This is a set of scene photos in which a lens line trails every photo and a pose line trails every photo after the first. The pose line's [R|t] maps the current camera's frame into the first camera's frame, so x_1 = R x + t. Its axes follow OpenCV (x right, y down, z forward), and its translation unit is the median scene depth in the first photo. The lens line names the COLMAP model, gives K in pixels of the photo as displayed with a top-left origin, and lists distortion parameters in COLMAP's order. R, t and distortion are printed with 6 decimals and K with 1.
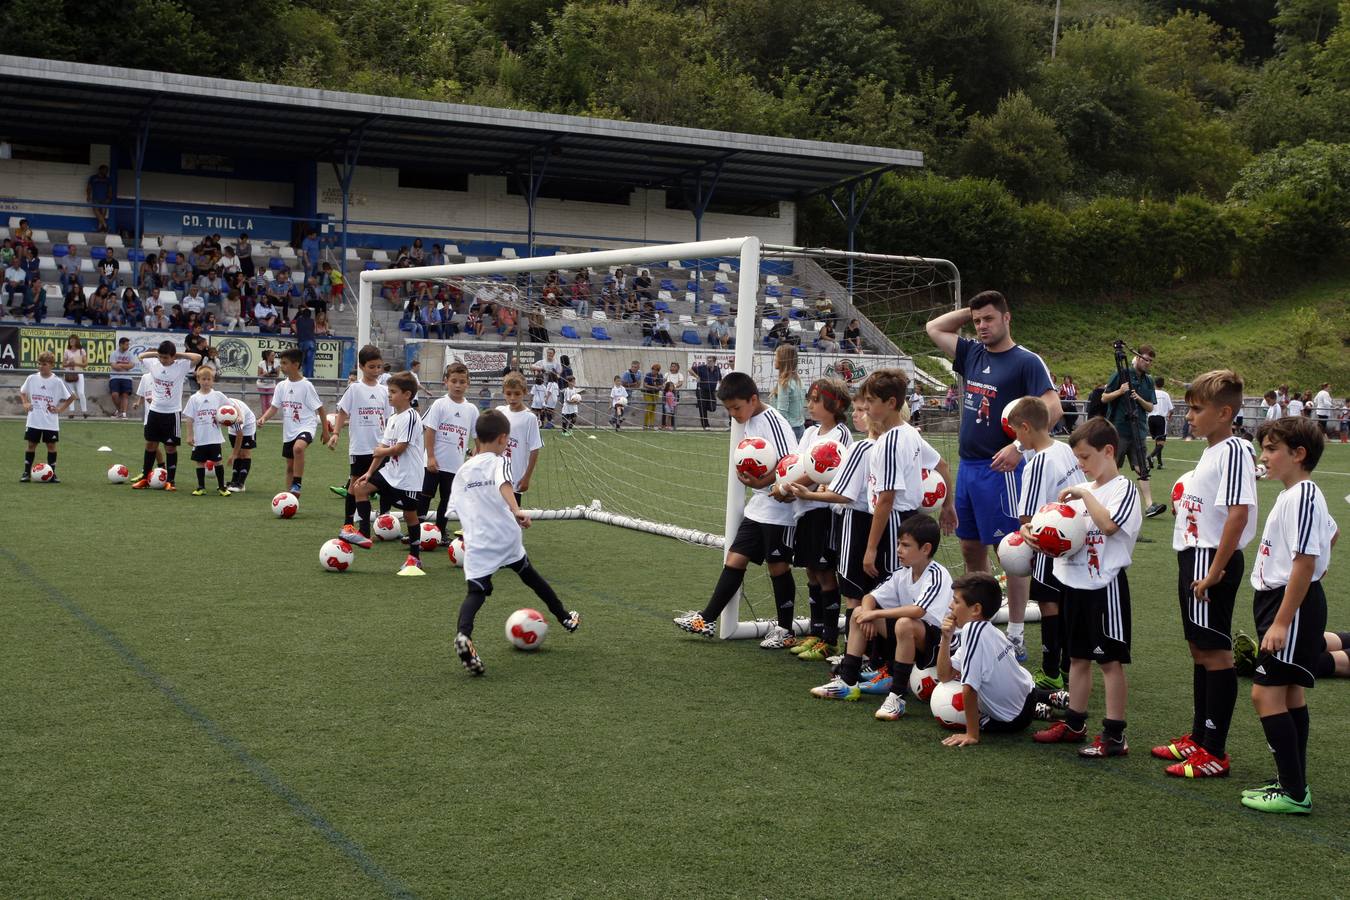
lens RADIAL K [[1686.5, 0, 675.0], [0, 1686.5, 450.0], [0, 0, 1]] dist [0.021225, 0.063937]
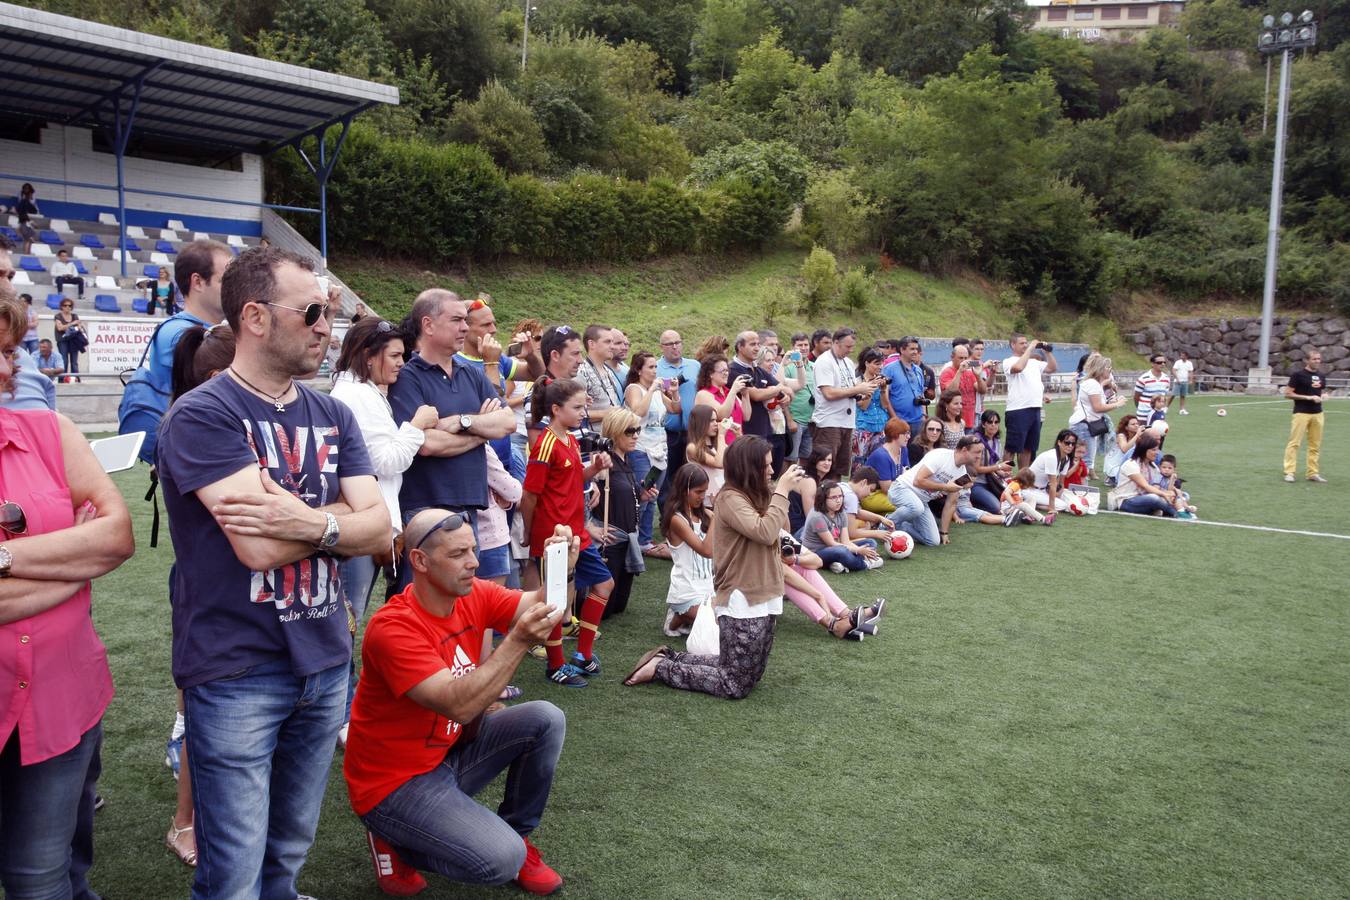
lens RADIAL K [[1086.6, 0, 649.8], [0, 1086.6, 450.8], [0, 0, 1]] dist [-0.012215, 0.000590]
pose [[0.942970, -0.044009, 0.329955, 0.062861], [0.026625, 0.998018, 0.057025, -0.015335], [-0.331810, -0.044988, 0.942273, 0.343419]]
